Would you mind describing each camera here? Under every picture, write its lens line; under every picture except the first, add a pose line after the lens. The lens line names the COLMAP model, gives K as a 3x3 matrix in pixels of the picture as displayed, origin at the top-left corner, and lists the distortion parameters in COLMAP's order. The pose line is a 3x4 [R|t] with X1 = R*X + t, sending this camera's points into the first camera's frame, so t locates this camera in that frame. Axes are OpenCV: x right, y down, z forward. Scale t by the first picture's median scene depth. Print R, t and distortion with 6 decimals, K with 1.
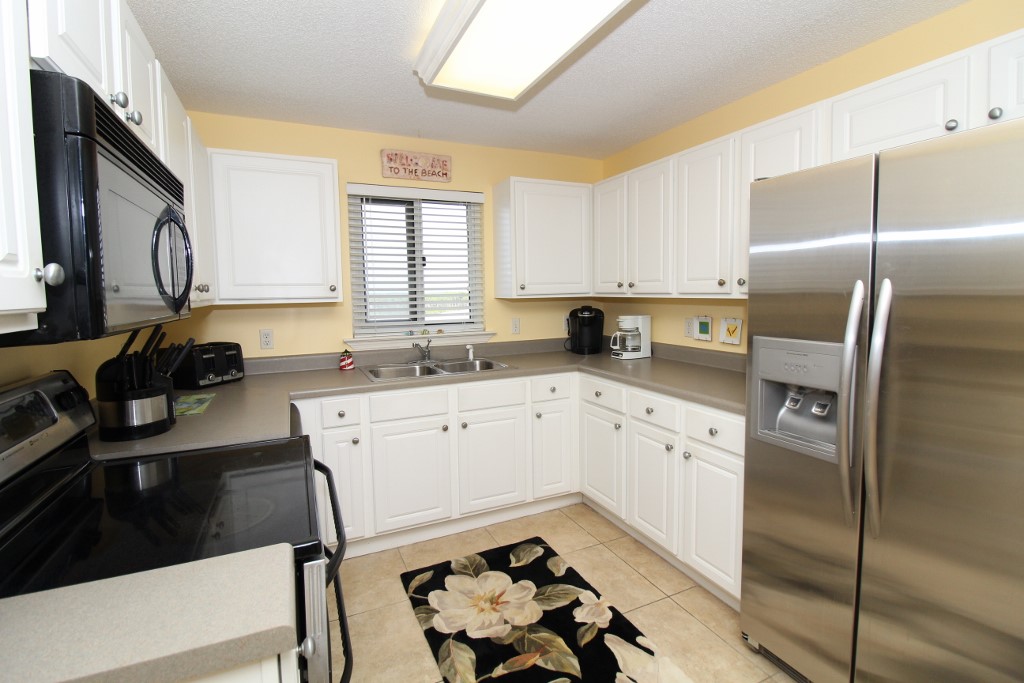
lens RADIAL K [[473.3, 0, 510.5], [0, 473.3, 329.5], [0, 0, 1]] dist [0.000071, -0.009884]
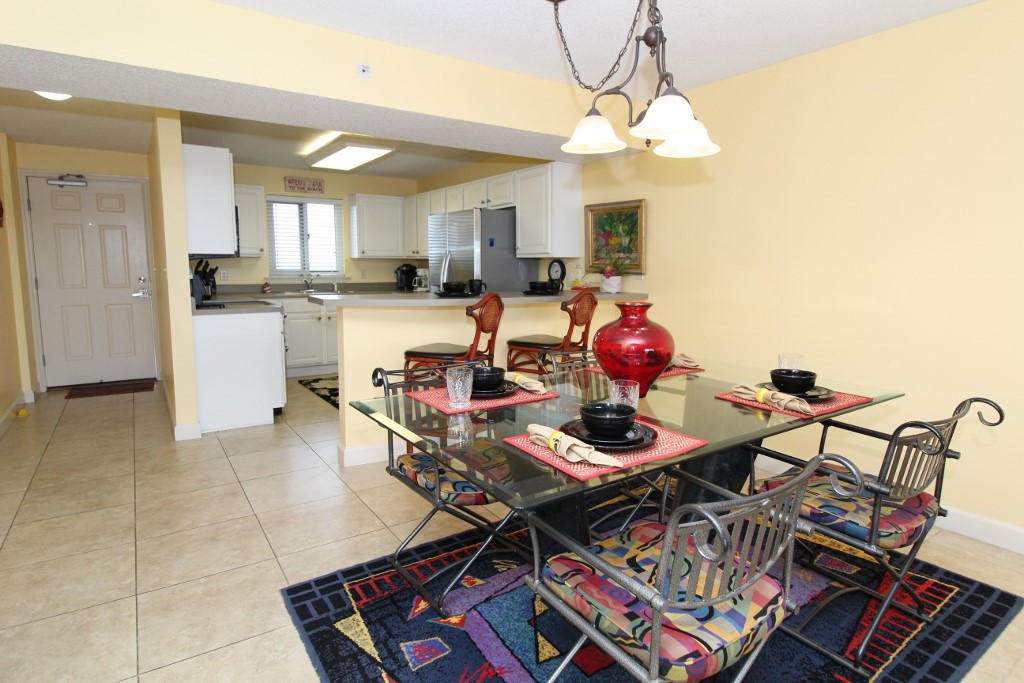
lens RADIAL K [[562.0, 0, 522.5], [0, 562.0, 329.2], [0, 0, 1]] dist [-0.004659, -0.001602]
pose [[0.985195, 0.001994, 0.171426, 0.303004], [-0.007827, 0.999413, 0.033358, 0.157001], [-0.171258, -0.034206, 0.984632, -1.508334]]
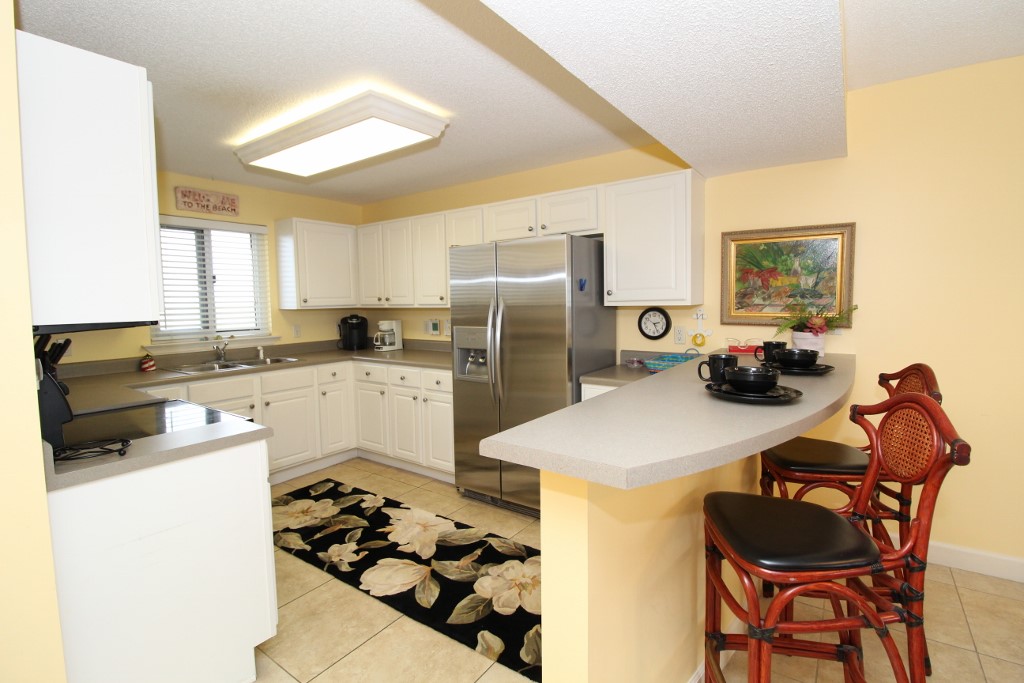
lens RADIAL K [[473.3, 0, 510.5], [0, 473.3, 329.5], [0, 0, 1]] dist [0.000071, -0.009884]
pose [[0.871279, -0.030162, 0.489860, -0.140966], [0.043167, 0.998951, -0.015270, 0.040871], [-0.488886, 0.034450, 0.871667, -0.489391]]
